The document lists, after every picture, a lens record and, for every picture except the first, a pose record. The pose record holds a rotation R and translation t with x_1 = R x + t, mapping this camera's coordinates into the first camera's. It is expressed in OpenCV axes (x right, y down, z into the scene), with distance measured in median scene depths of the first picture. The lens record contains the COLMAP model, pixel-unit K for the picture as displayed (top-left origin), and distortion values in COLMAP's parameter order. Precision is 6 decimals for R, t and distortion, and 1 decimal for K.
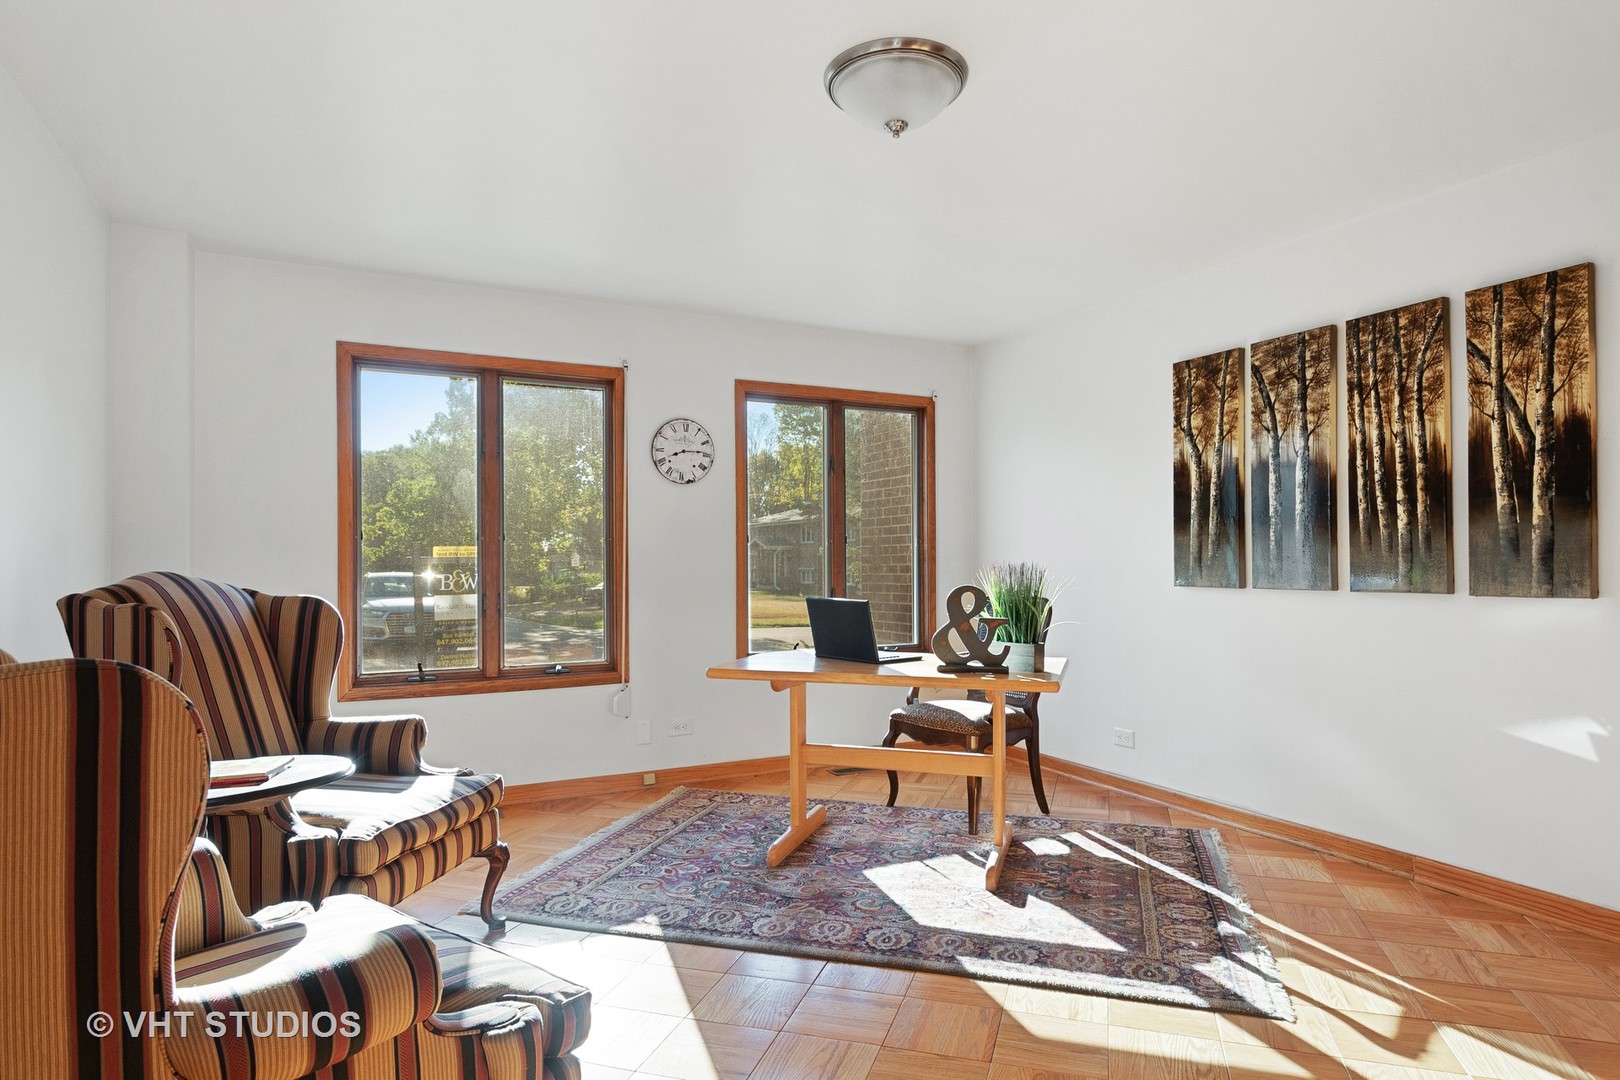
lens RADIAL K [[924.8, 0, 813.2], [0, 924.8, 545.4], [0, 0, 1]] dist [-0.007214, -0.001303]
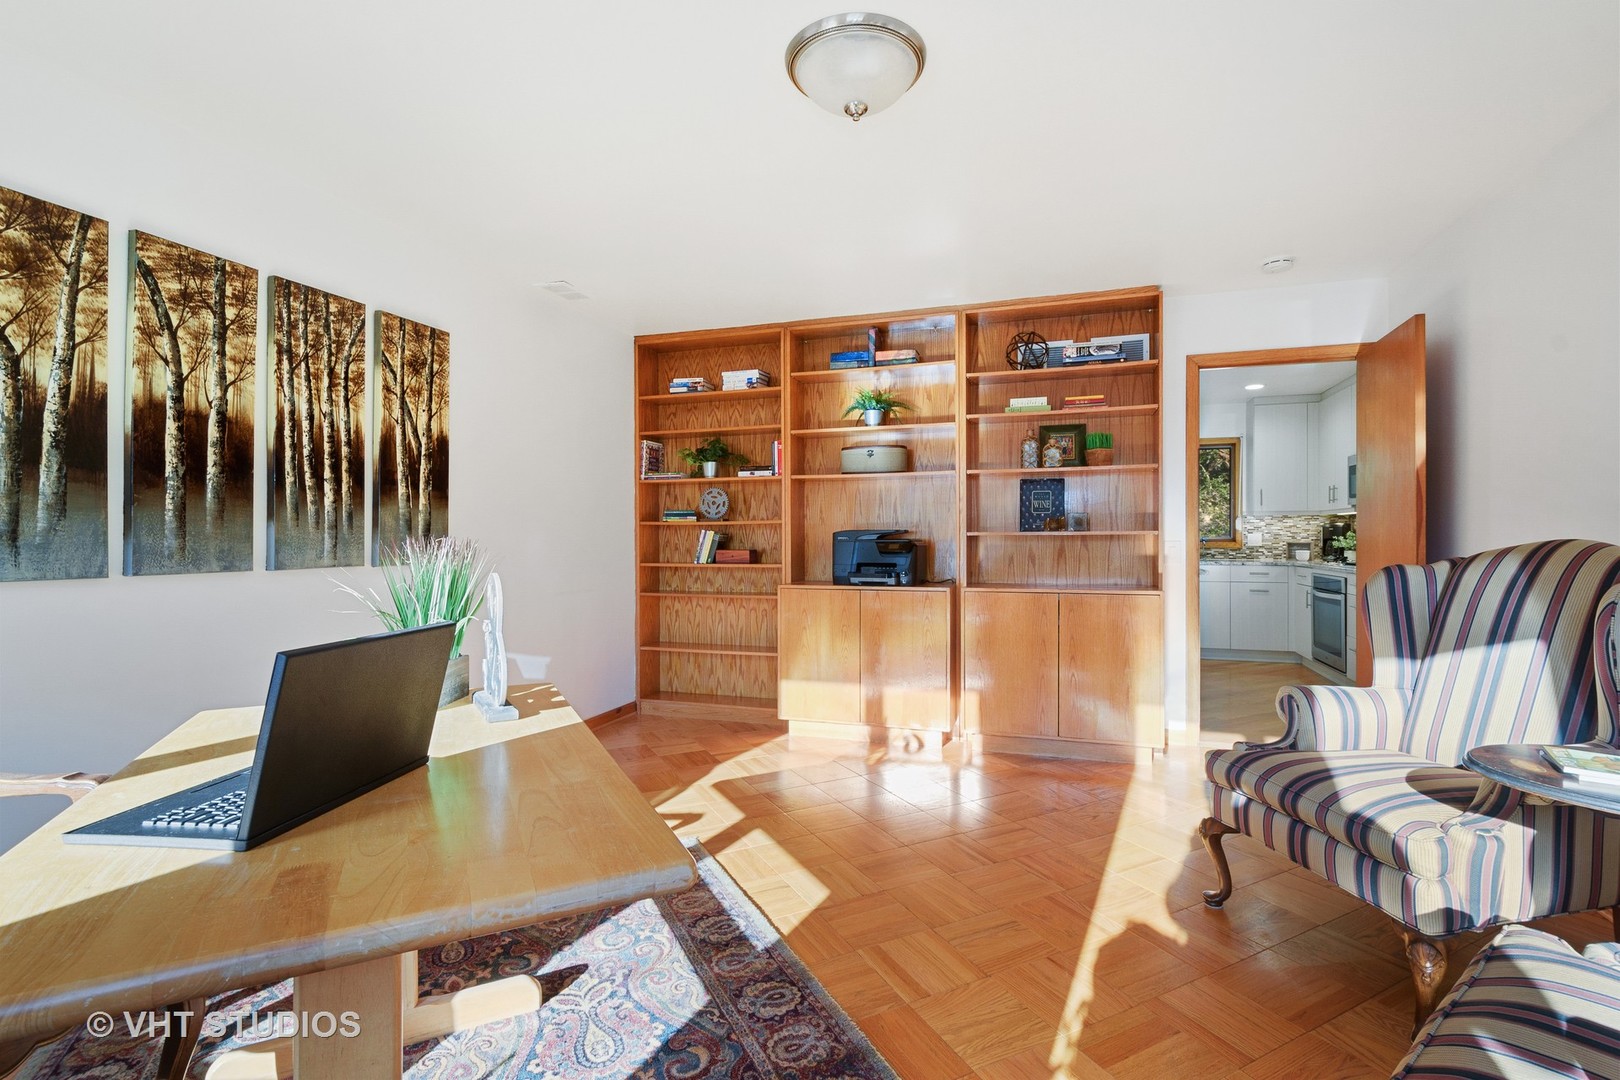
lens RADIAL K [[756.7, 0, 811.4], [0, 756.7, 540.4], [0, 0, 1]] dist [-0.004338, -0.000954]
pose [[-0.710879, 0.010120, 0.703242, -0.336436], [0.001998, 0.999922, -0.012369, 0.031175], [-0.703312, -0.007388, -0.710843, 1.196536]]
